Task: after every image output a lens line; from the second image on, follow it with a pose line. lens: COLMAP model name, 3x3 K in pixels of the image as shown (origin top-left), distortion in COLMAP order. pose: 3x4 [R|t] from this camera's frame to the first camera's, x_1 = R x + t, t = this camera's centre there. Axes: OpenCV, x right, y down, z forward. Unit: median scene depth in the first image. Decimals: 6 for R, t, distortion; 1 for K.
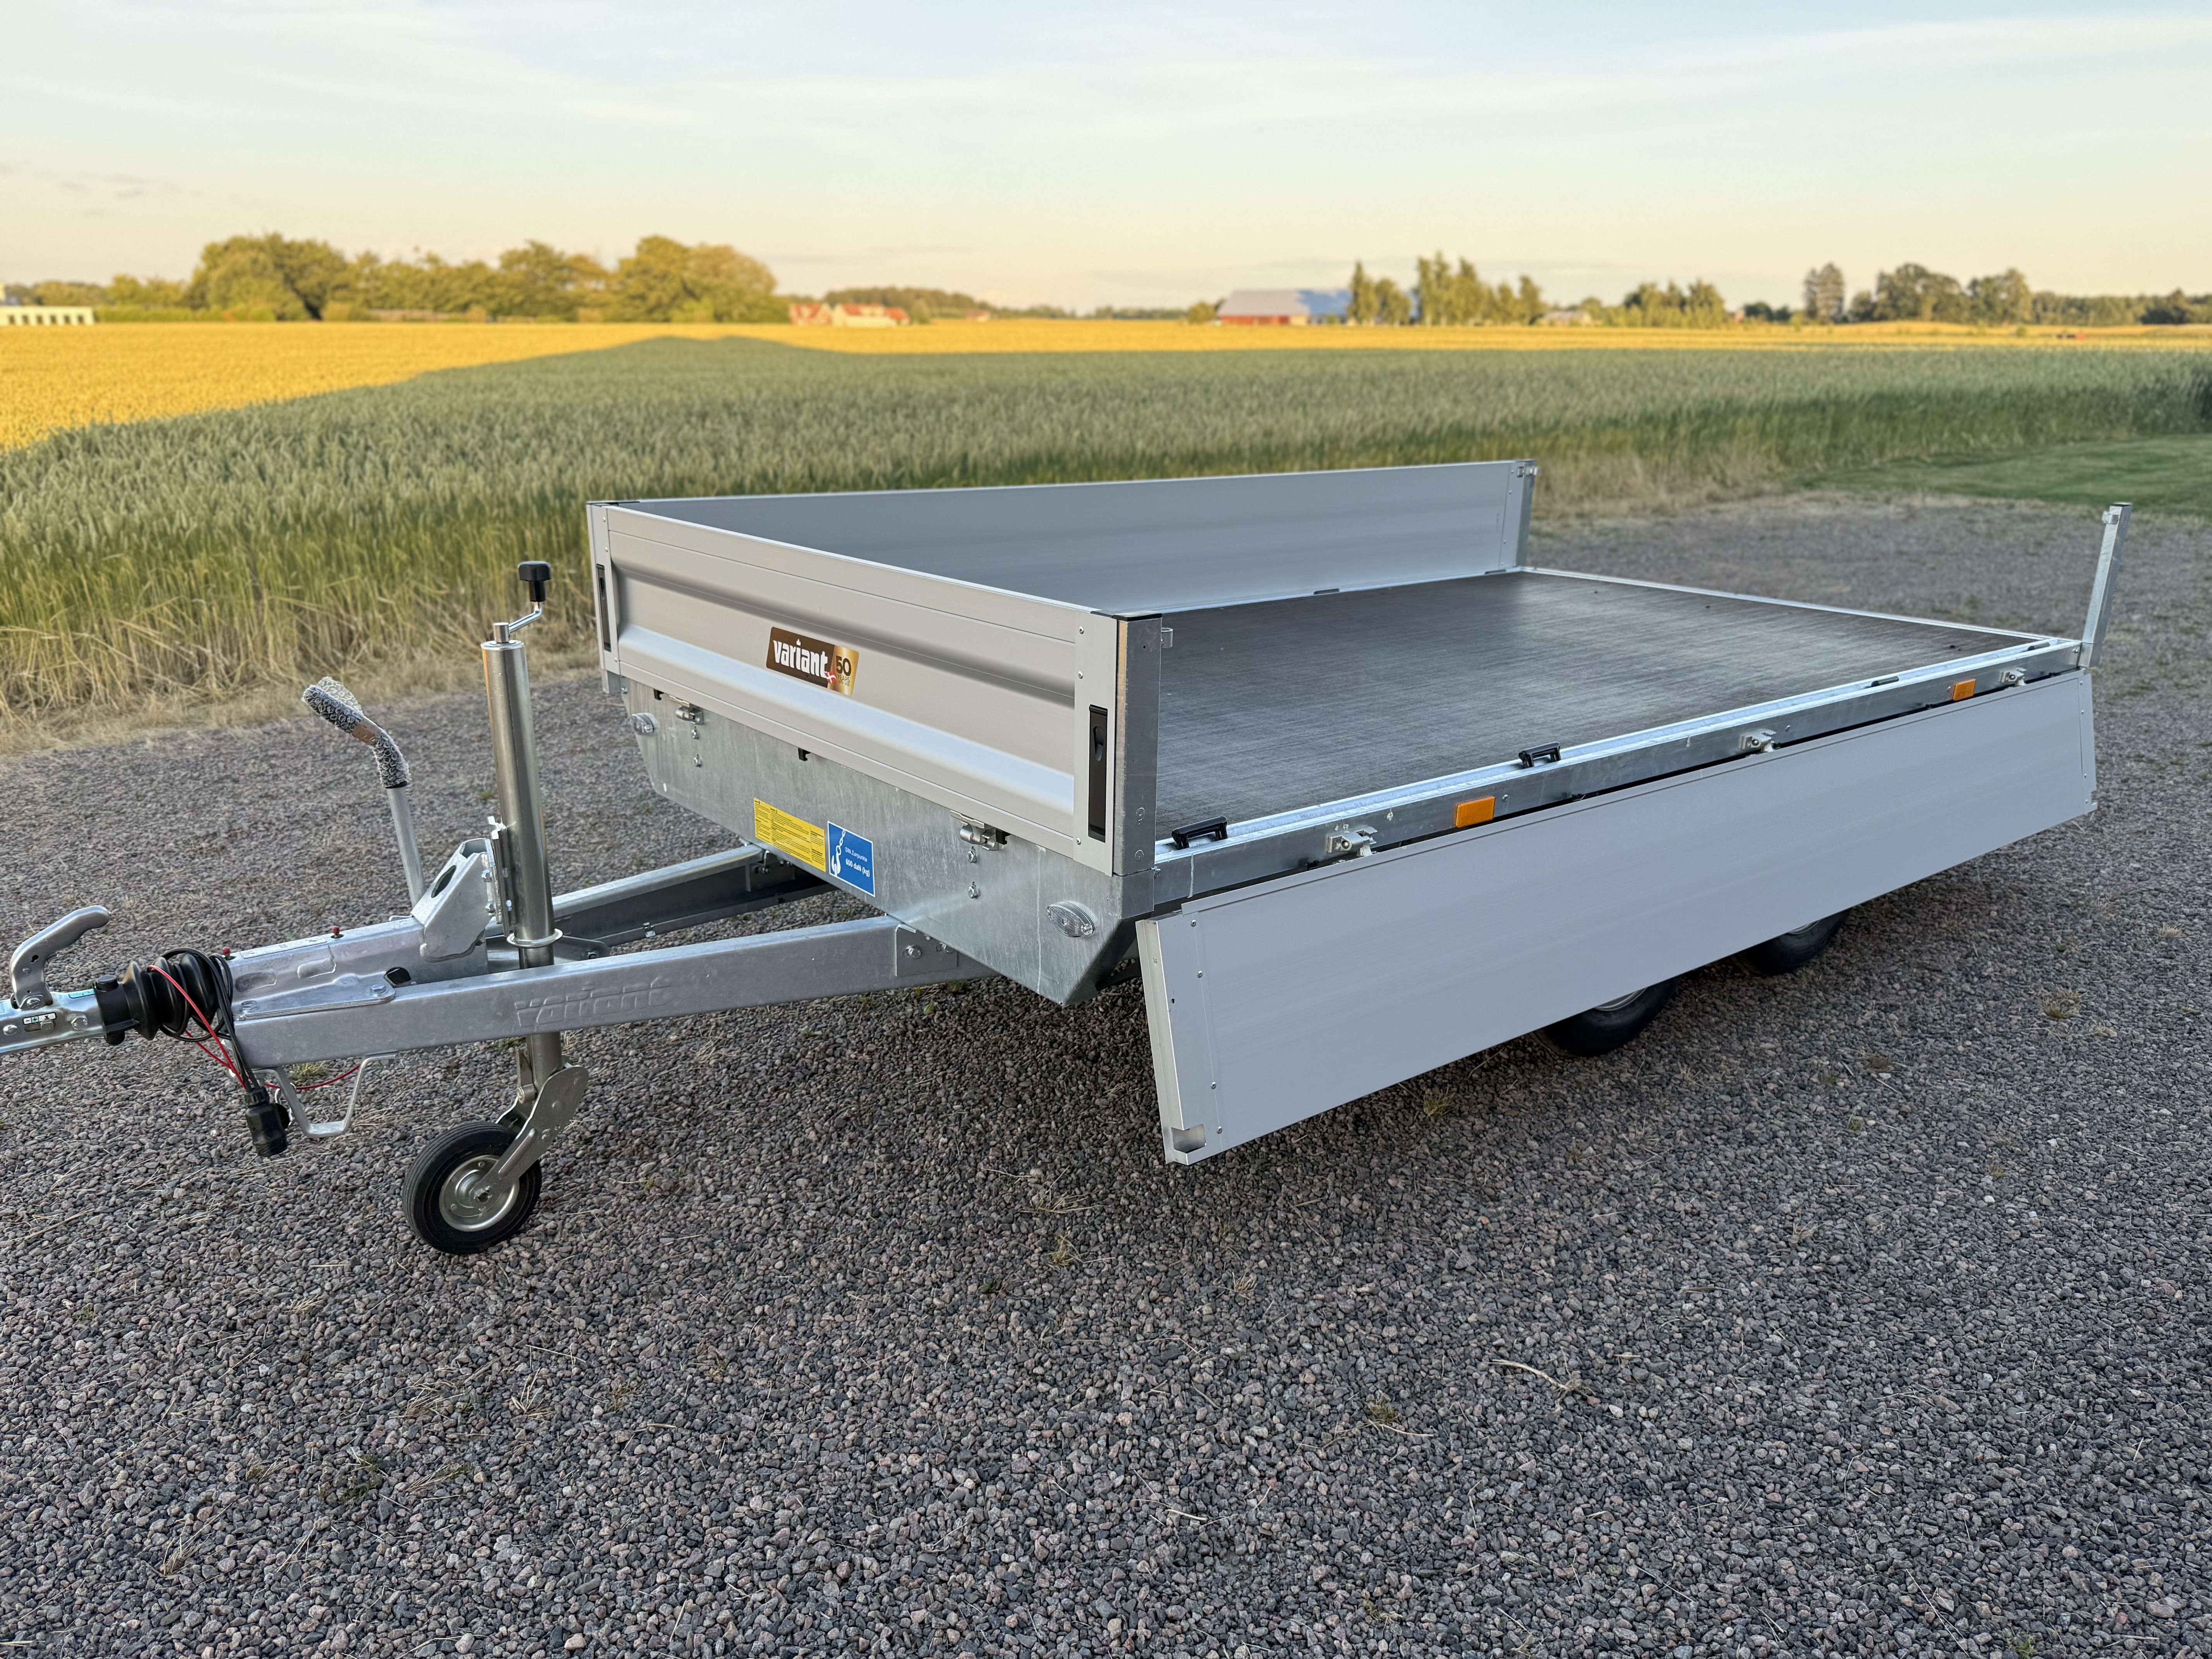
lens RADIAL K [[1596.8, 0, 1095.9], [0, 1596.8, 822.3], [0, 0, 1]] dist [0.046211, -0.074682]
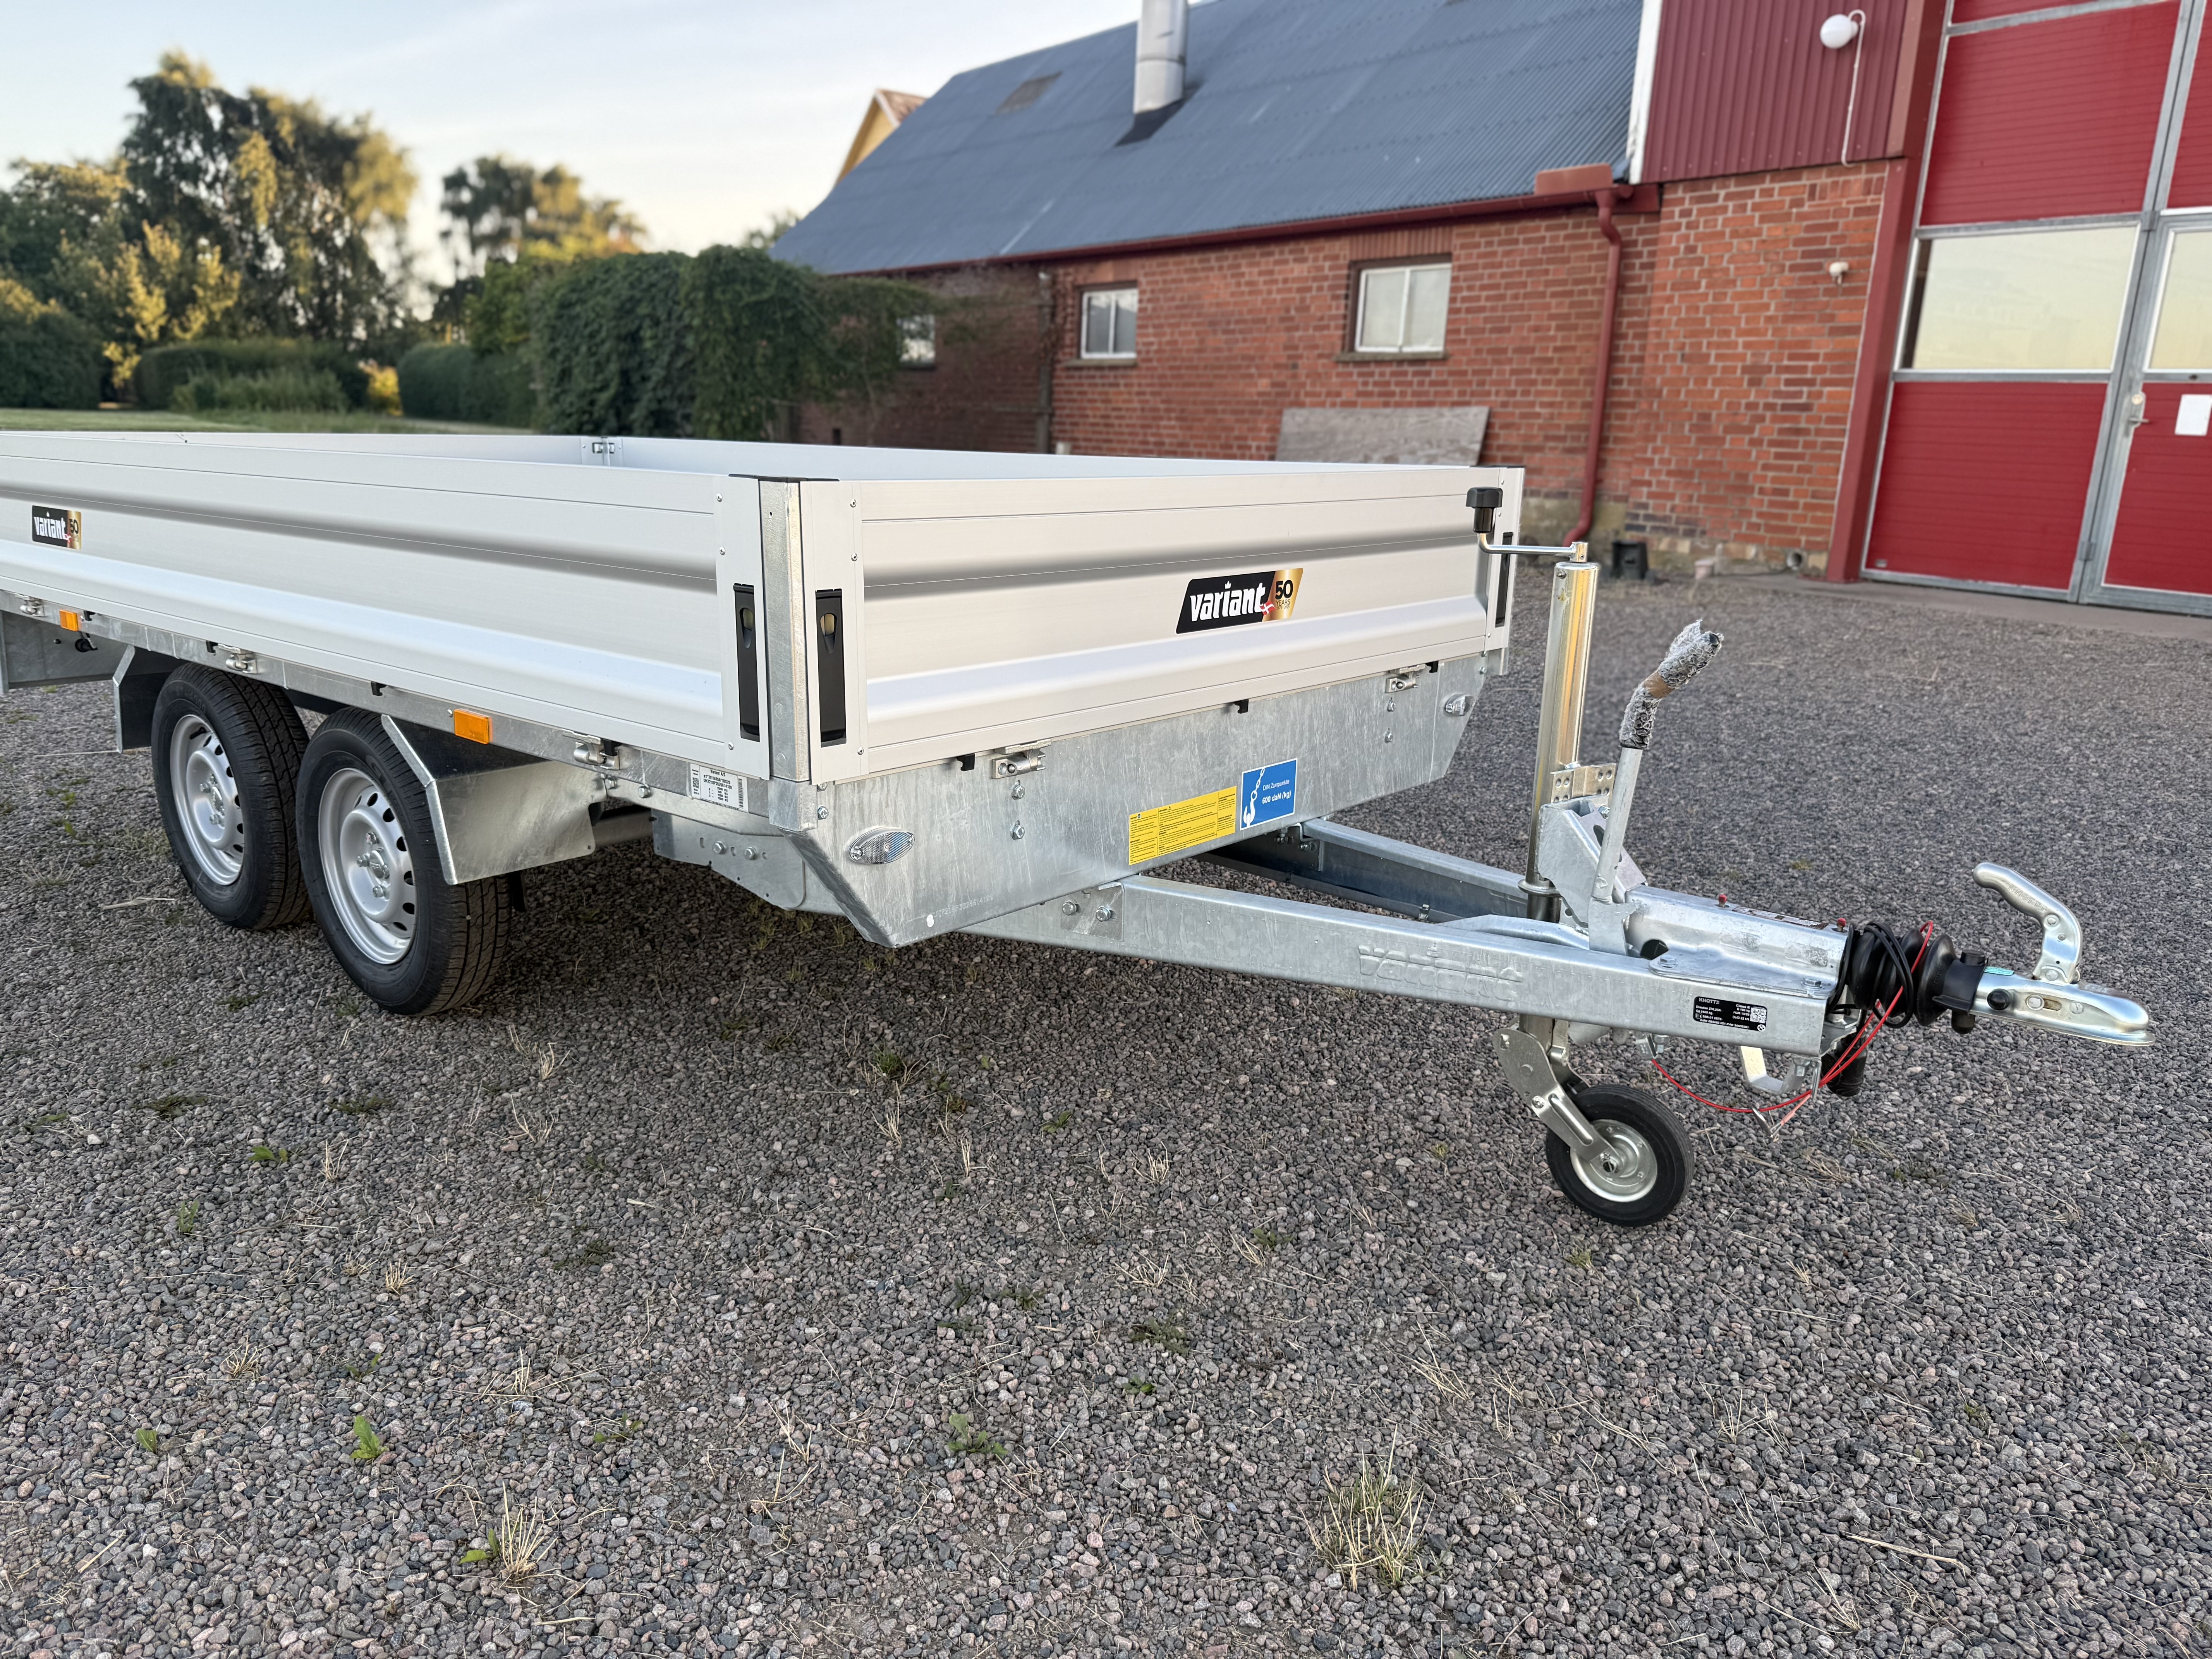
lens RADIAL K [[1596.8, 0, 1095.9], [0, 1596.8, 822.3], [0, 0, 1]] dist [0.046211, -0.074682]
pose [[-0.195099, -0.253349, 0.947497, -1.085249], [0.257175, 0.919044, 0.298696, -0.285276], [-0.946466, 0.301948, -0.114149, 1.249871]]
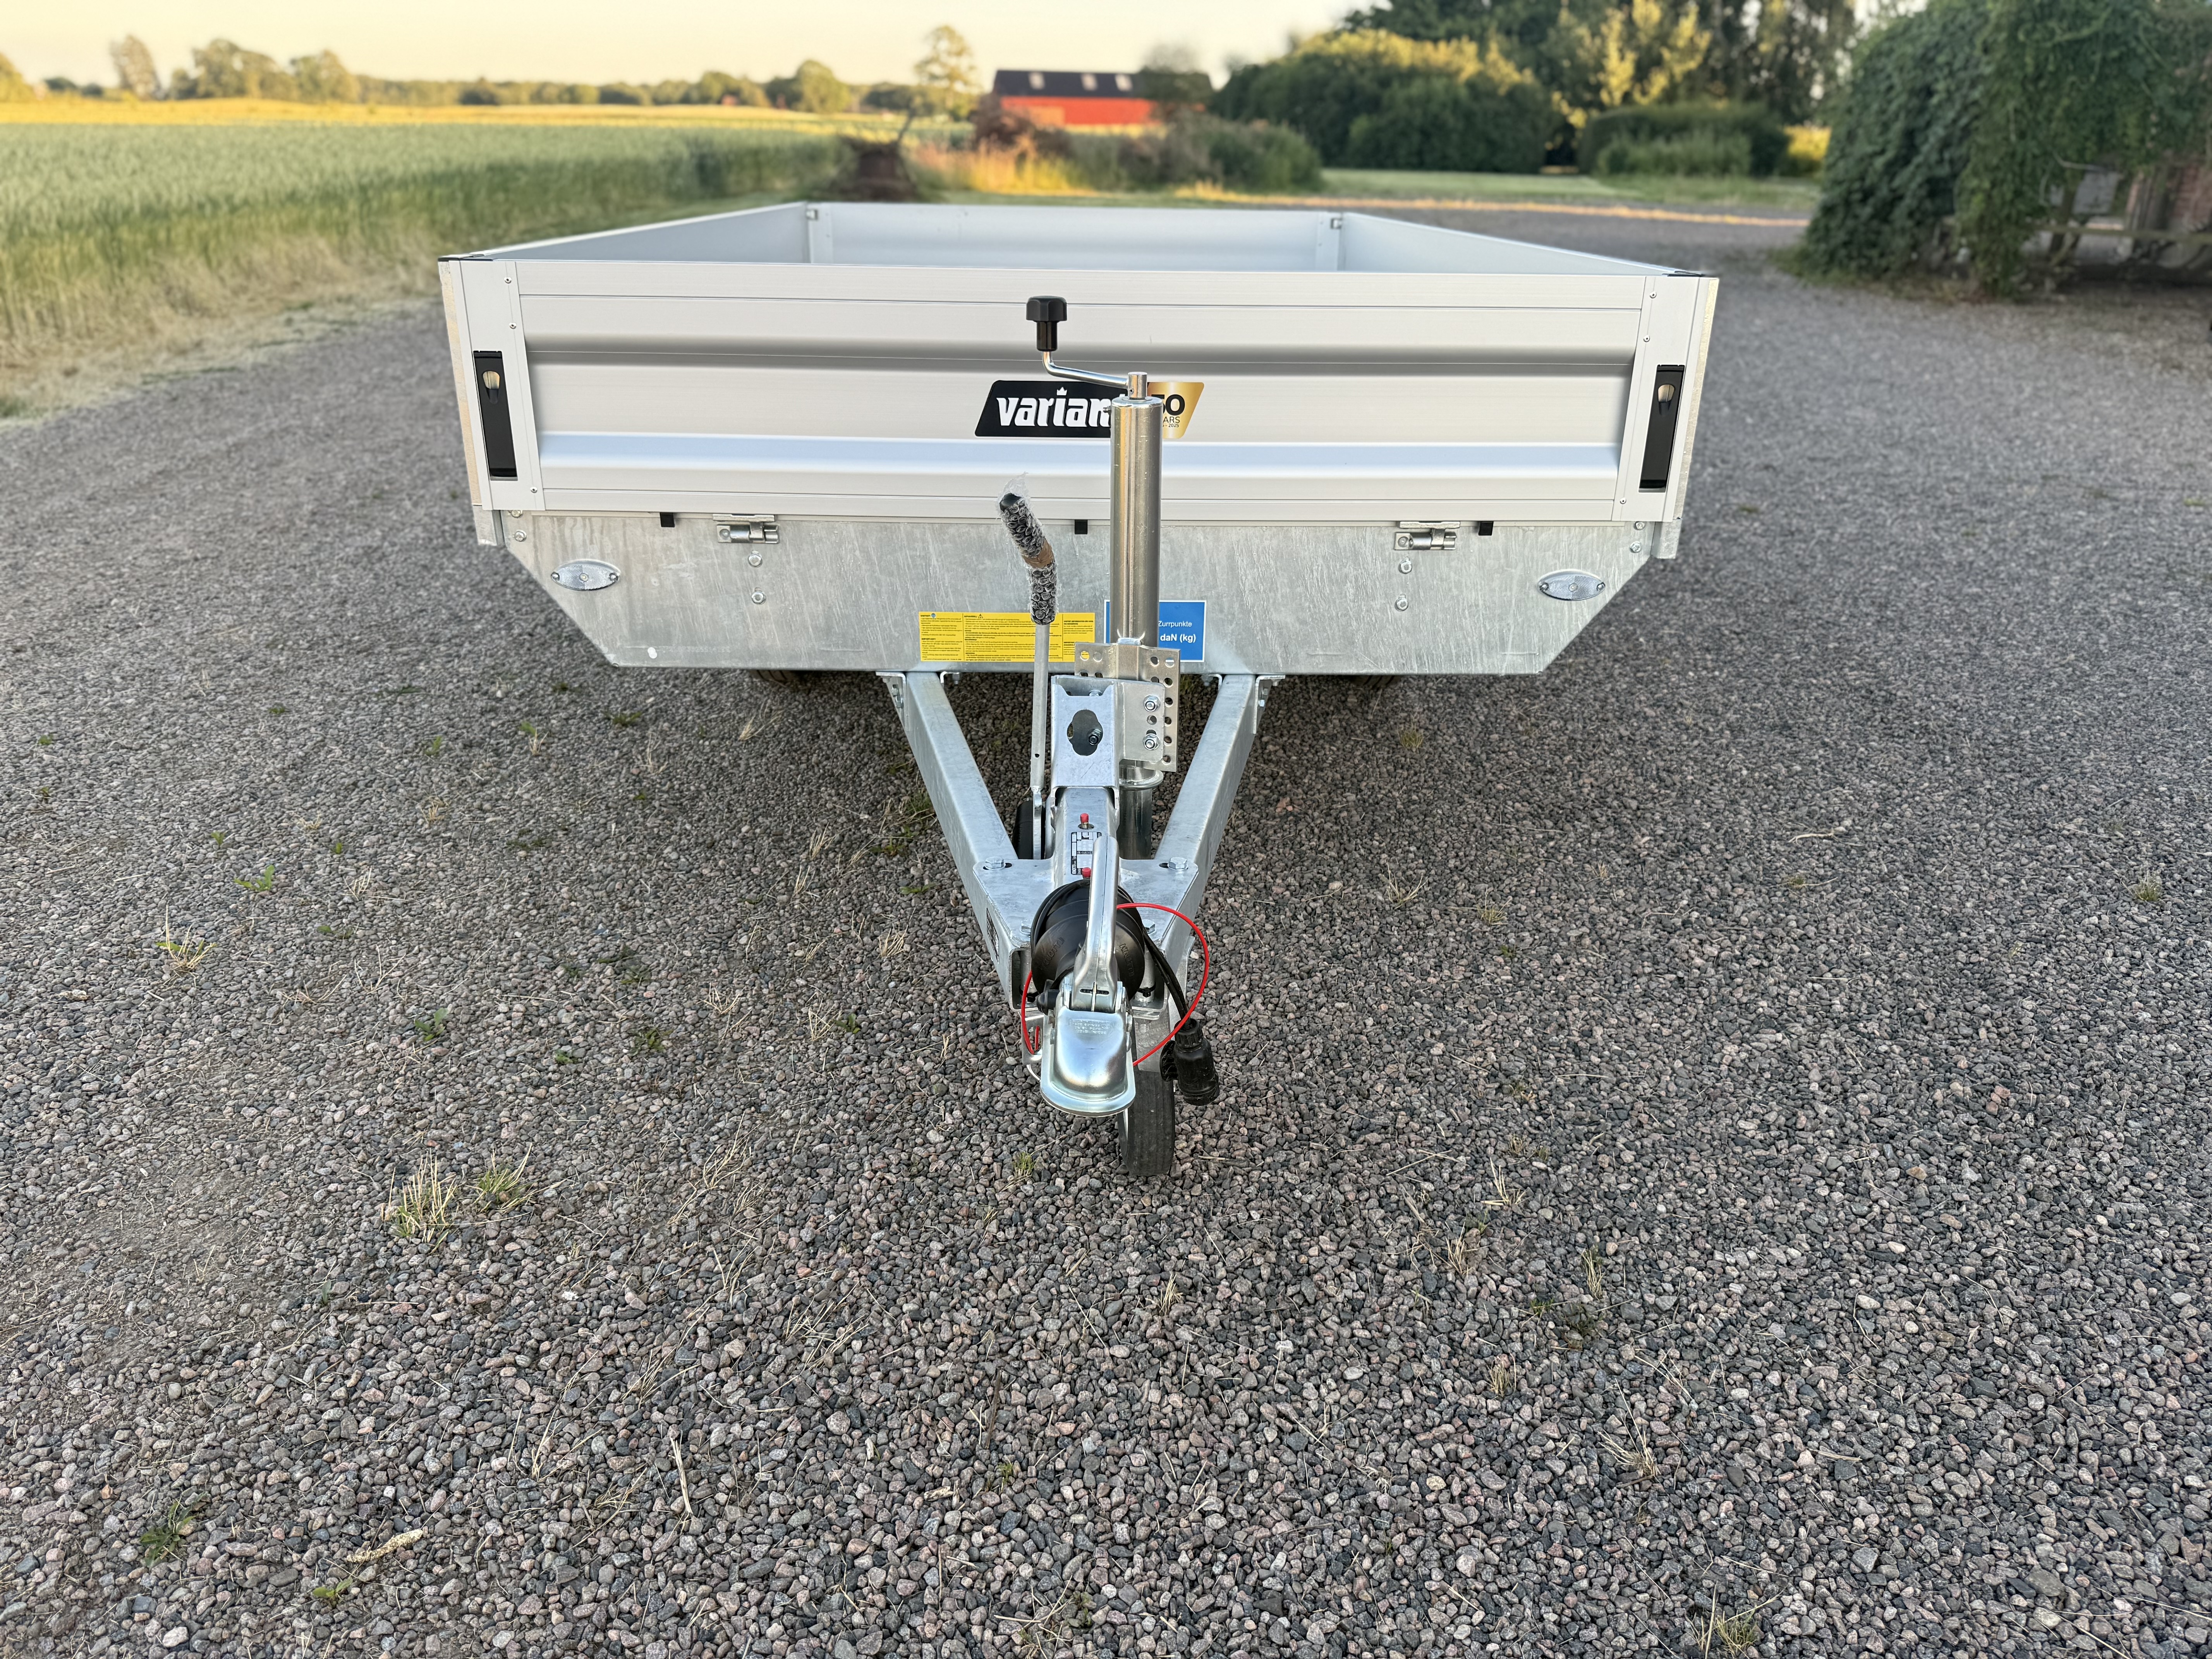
lens RADIAL K [[1561.0, 0, 1106.0], [0, 1561.0, 829.5], [0, 0, 1]] dist [0.065963, -0.076311]
pose [[0.602299, -0.315605, 0.733232, -0.876661], [0.218465, 0.948627, 0.228864, -0.080058], [-0.767795, 0.022341, 0.640306, 0.472462]]
